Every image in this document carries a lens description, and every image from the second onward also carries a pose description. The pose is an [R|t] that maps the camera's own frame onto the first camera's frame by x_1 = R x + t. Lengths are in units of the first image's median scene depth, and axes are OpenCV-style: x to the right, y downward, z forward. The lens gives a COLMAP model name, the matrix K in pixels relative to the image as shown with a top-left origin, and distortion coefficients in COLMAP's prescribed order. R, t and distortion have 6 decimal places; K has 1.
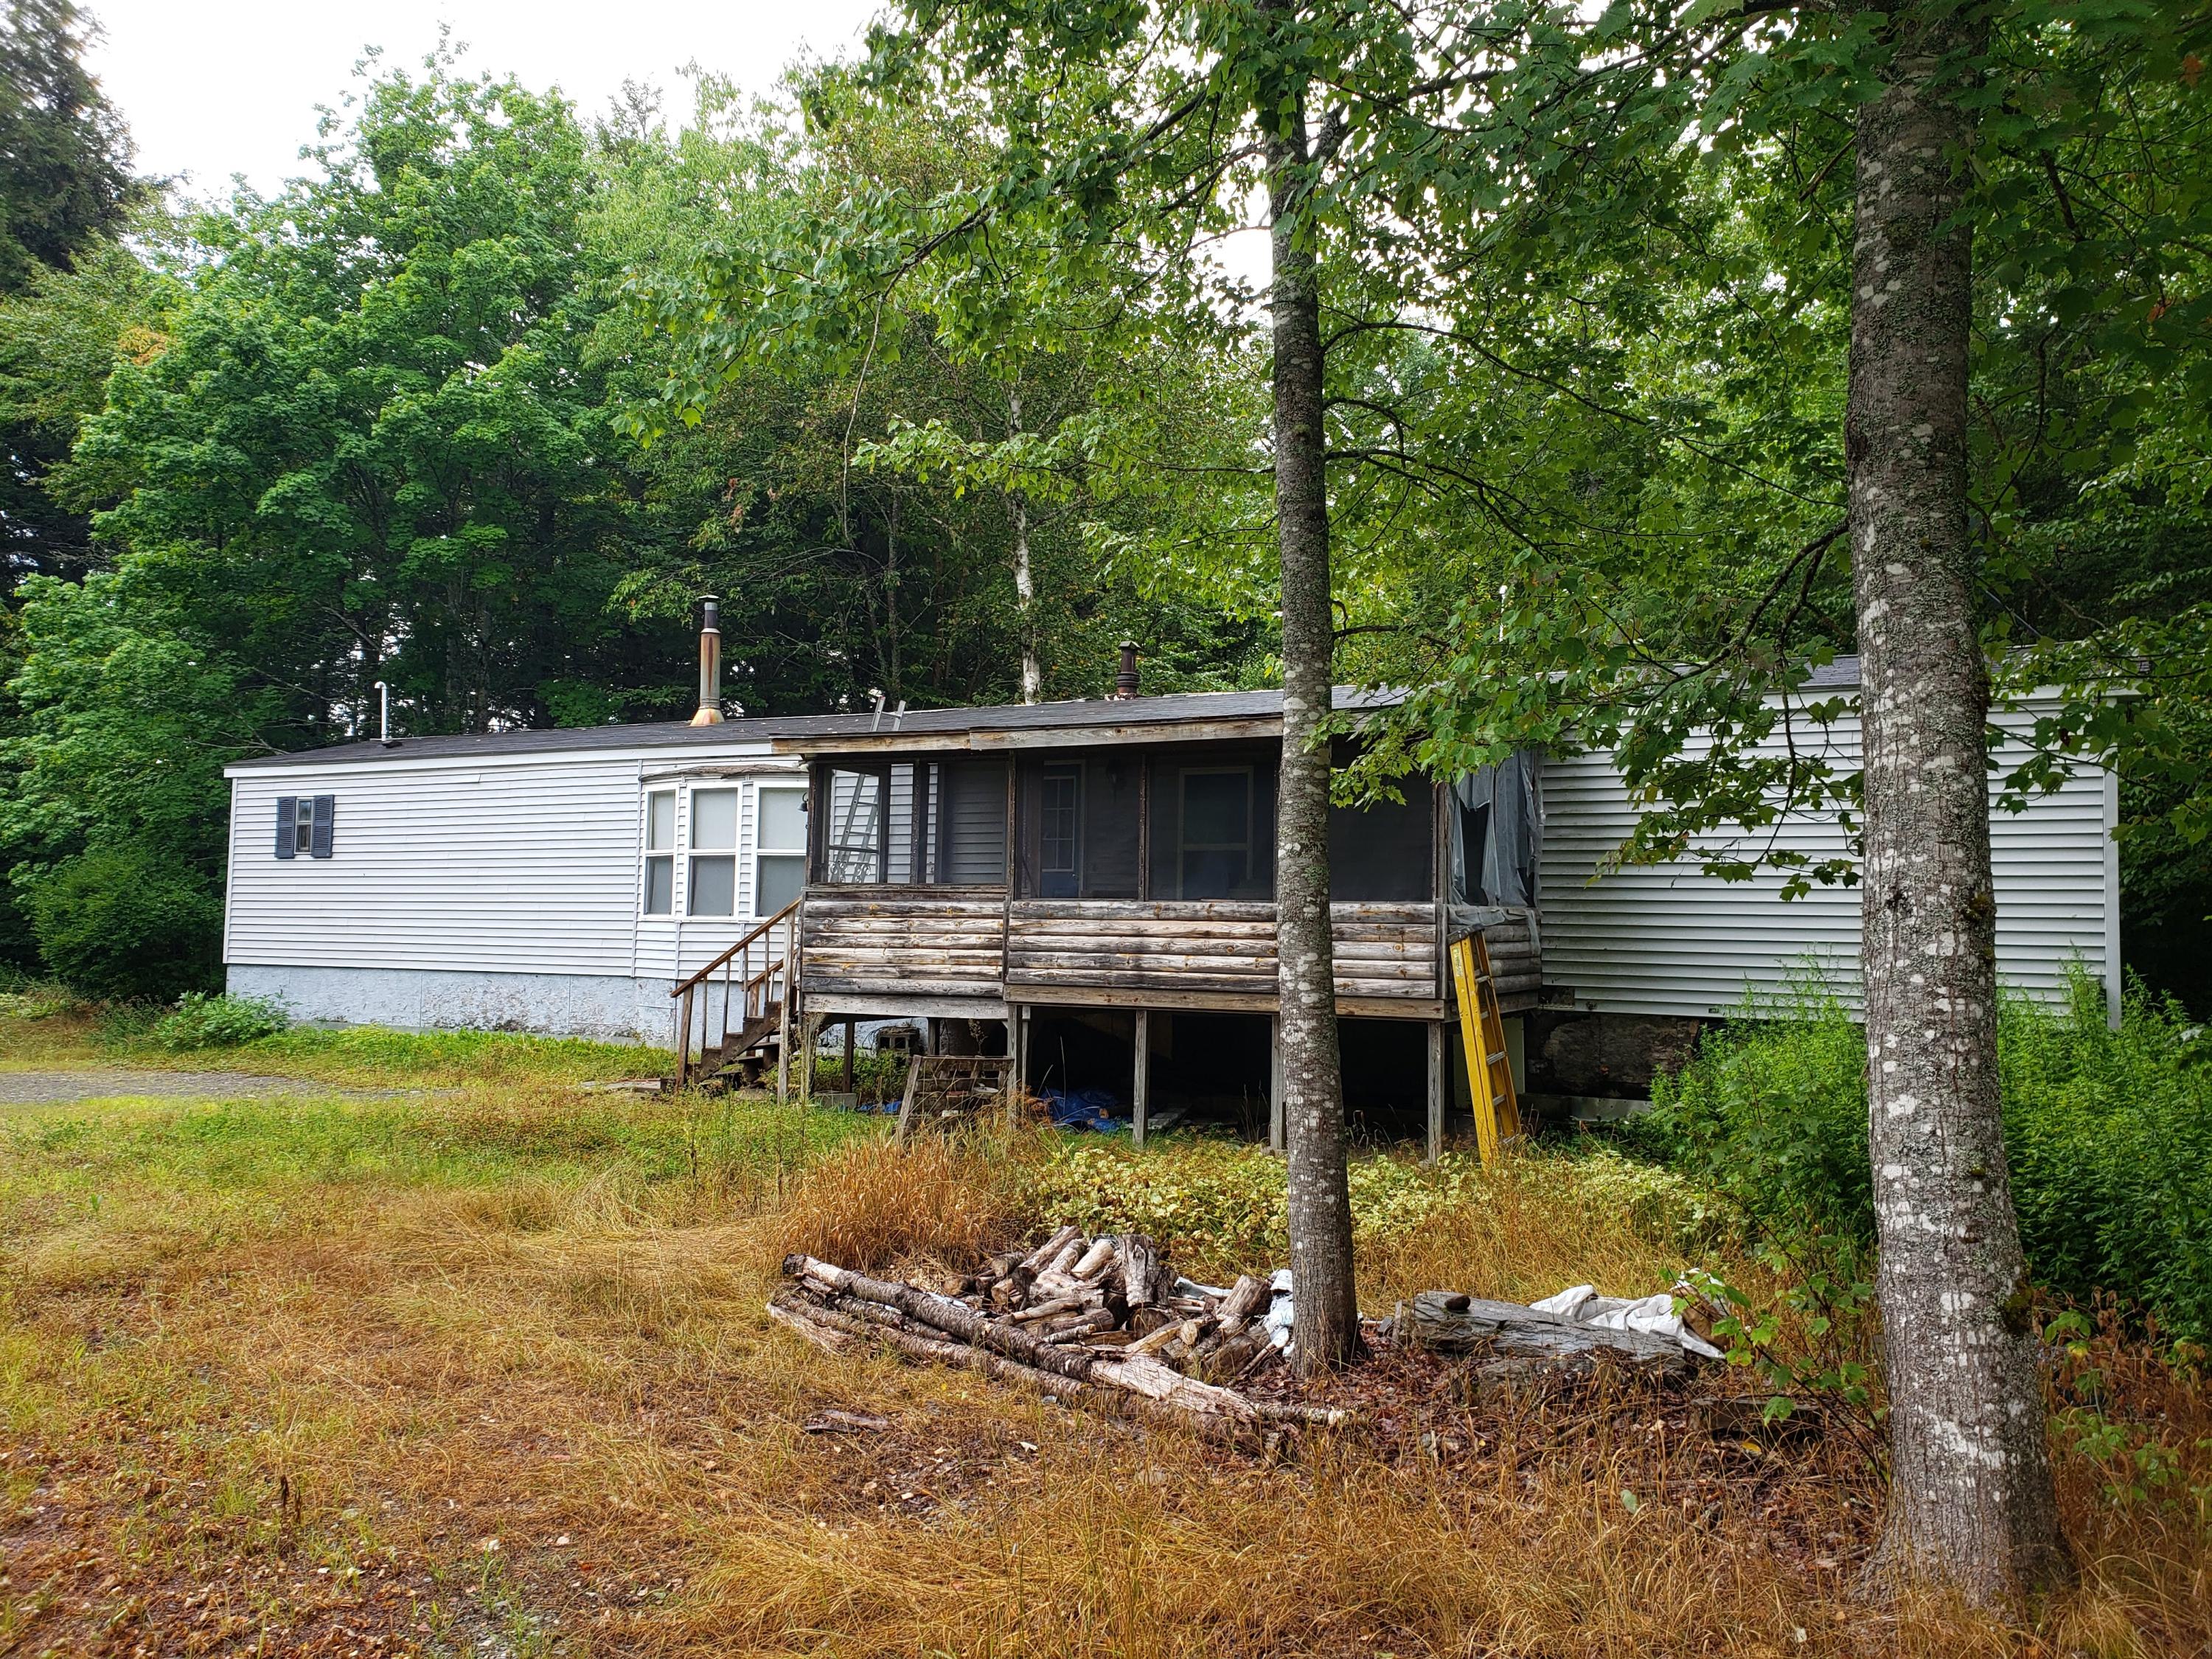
lens RADIAL K [[1817.2, 0, 1110.1], [0, 1817.2, 809.2], [0, 0, 1]] dist [0.040668, -0.070764]
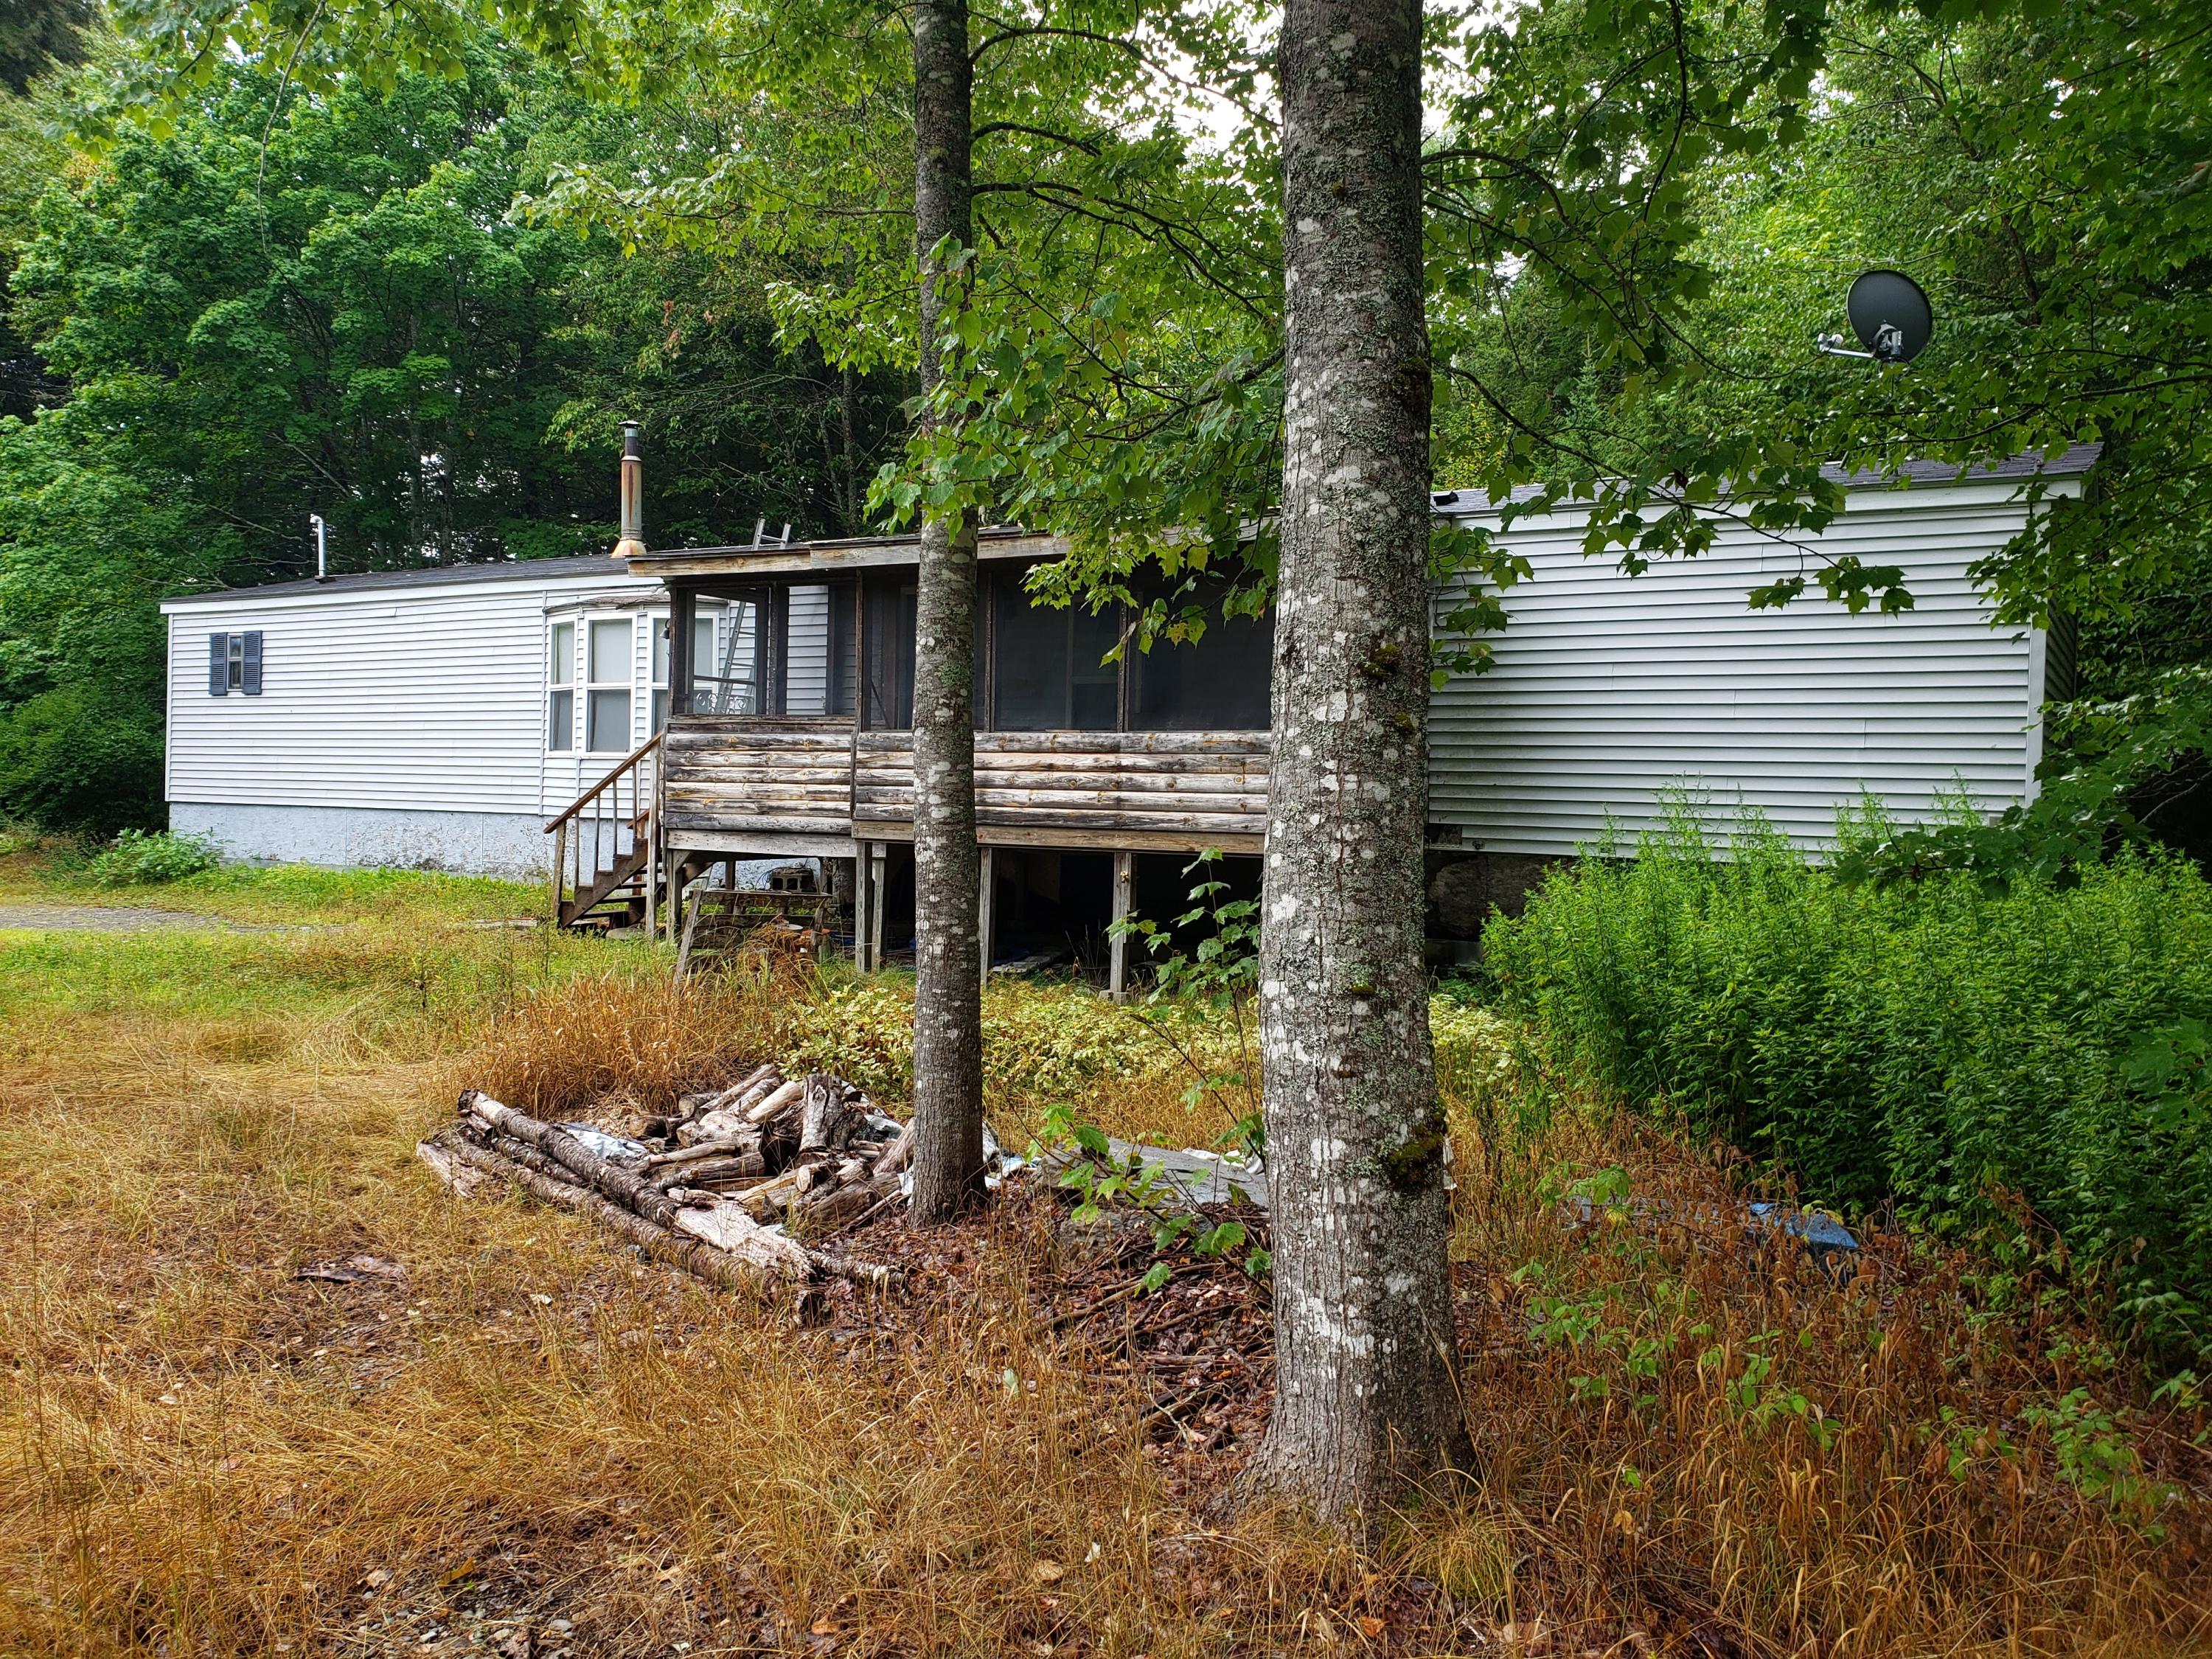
lens RADIAL K [[1817.2, 0, 1087.2], [0, 1817.2, 811.7], [0, 0, 1]] dist [0.040668, -0.070764]
pose [[0.998423, 0.007272, -0.055666, 0.110184], [-0.002877, 0.996900, 0.078622, 0.016240], [0.056065, -0.078338, 0.995349, 0.058256]]
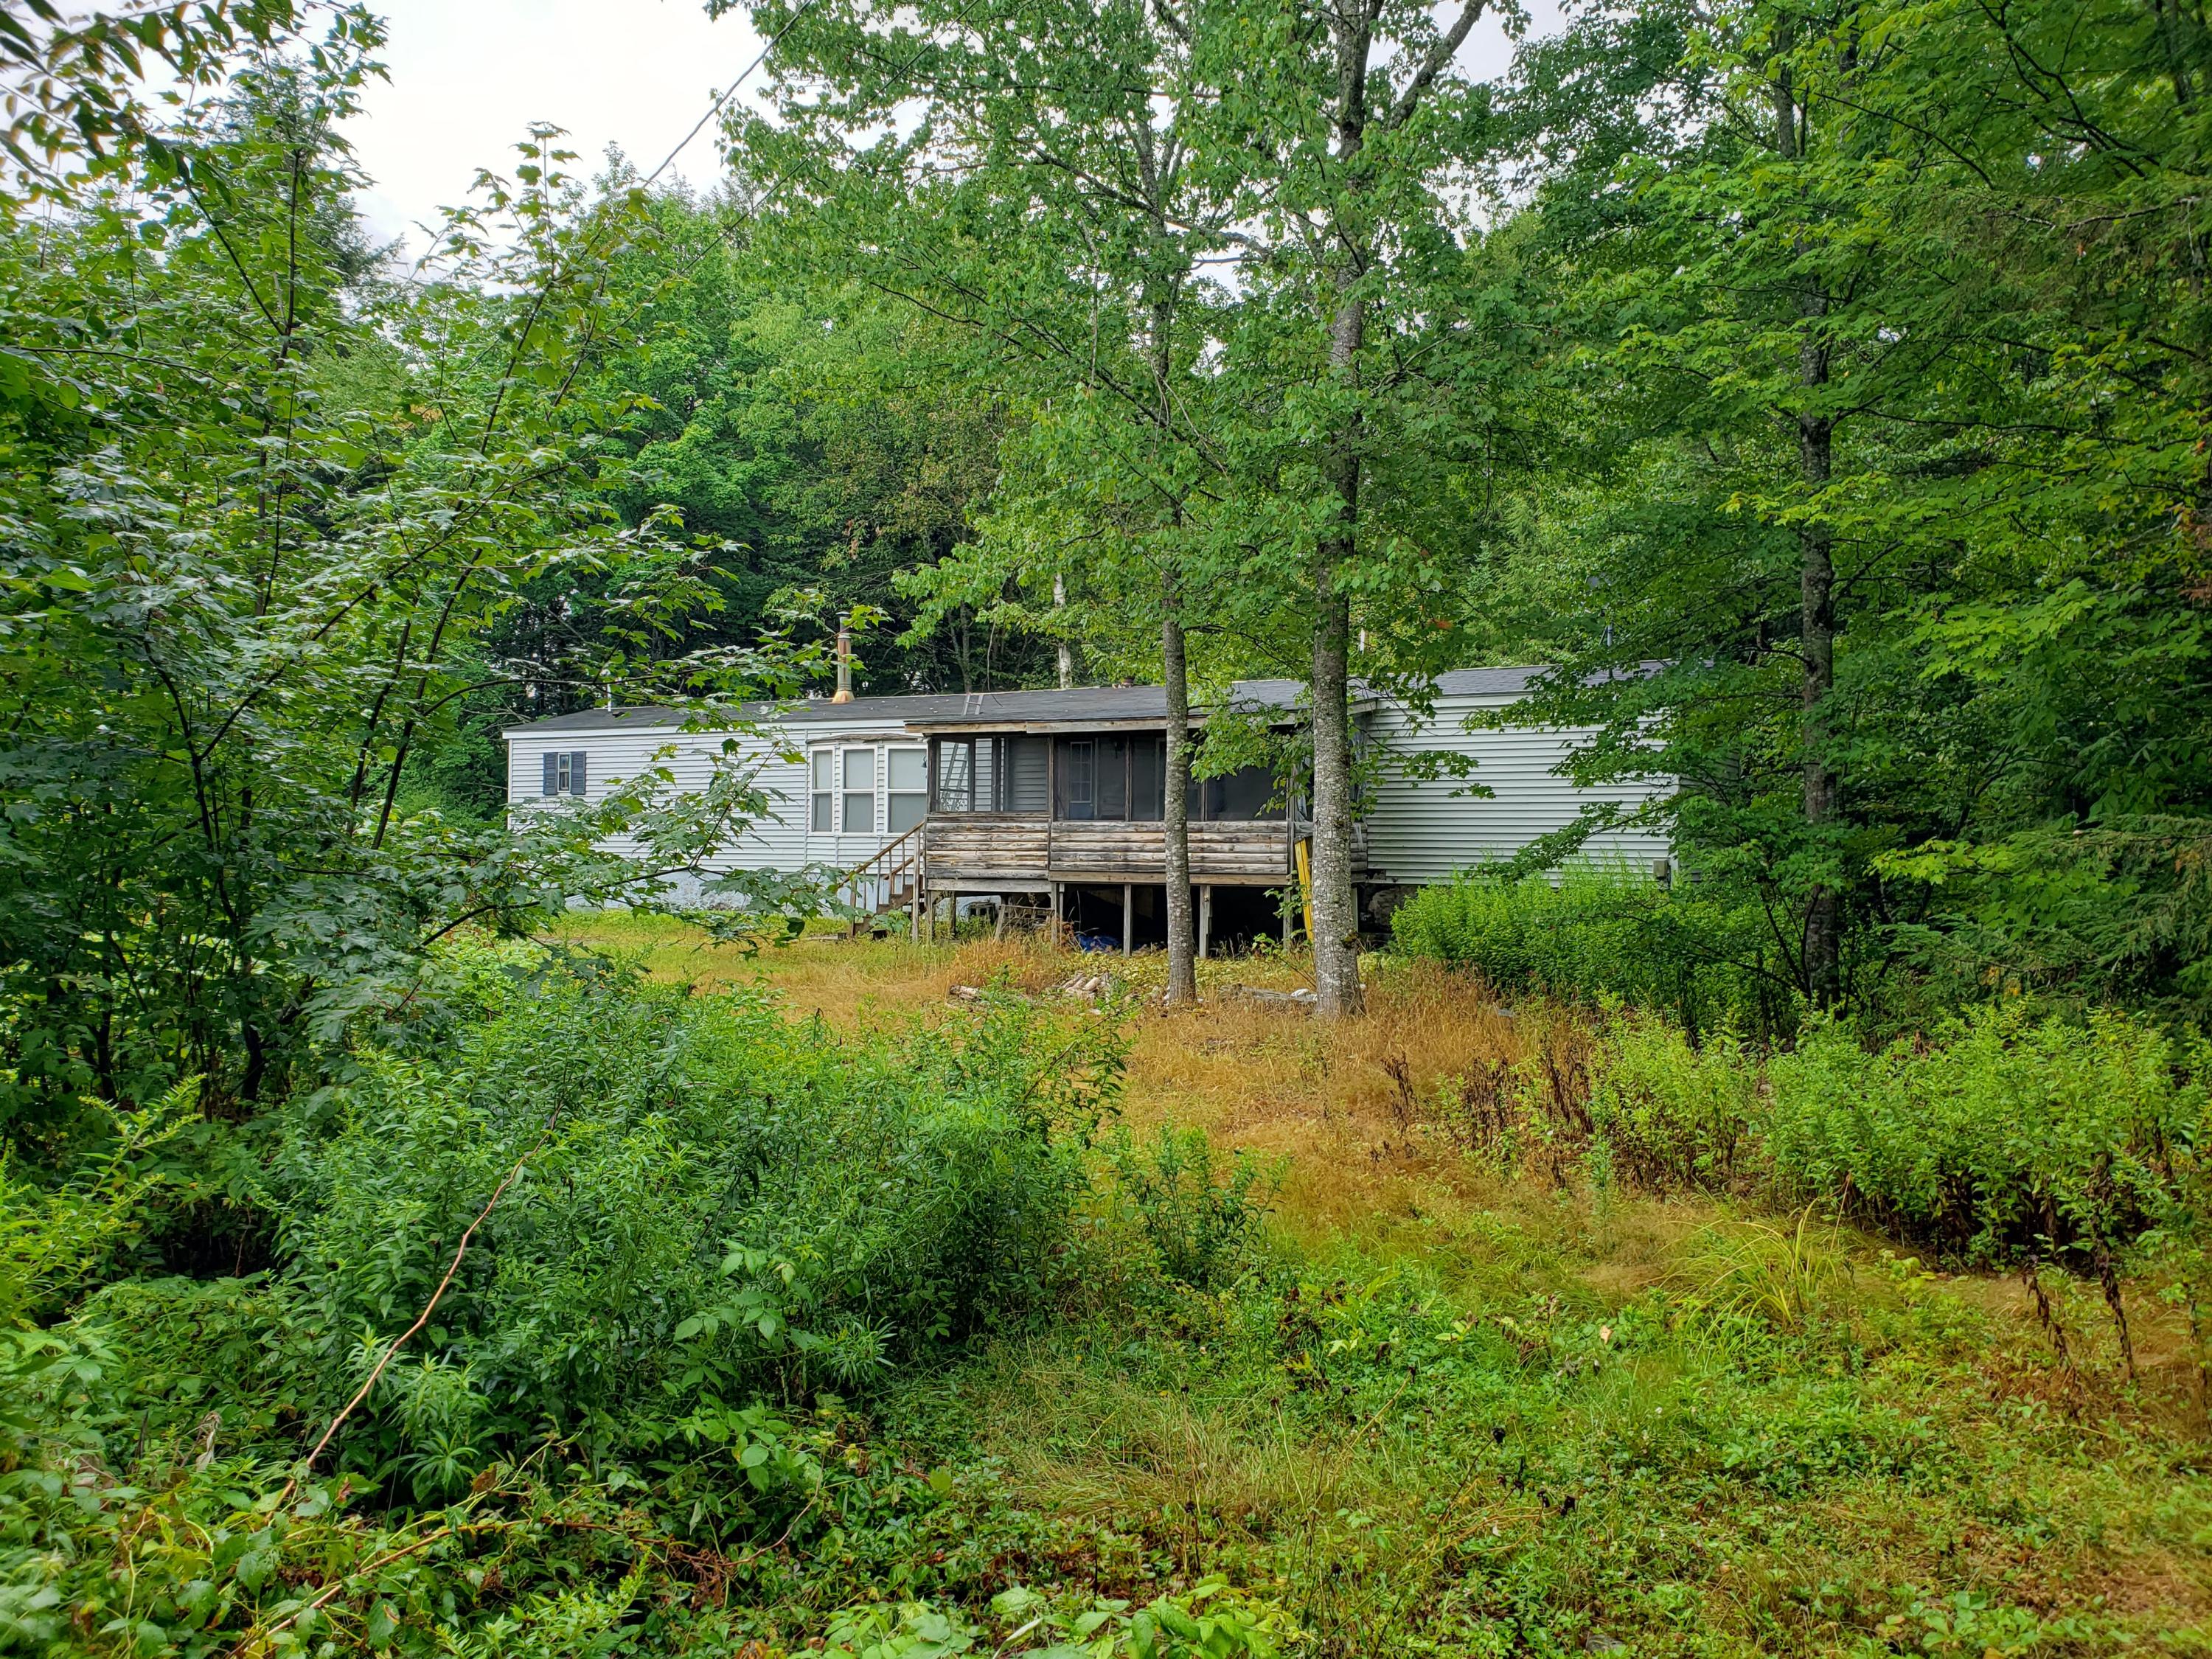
lens RADIAL K [[1817.2, 0, 1113.7], [0, 1817.2, 846.9], [0, 0, 1]] dist [0.040668, -0.070764]
pose [[0.999739, -0.007673, -0.021537, 0.037173], [0.009091, 0.997743, 0.066525, -0.036448], [0.020978, -0.066704, 0.997552, -0.657115]]
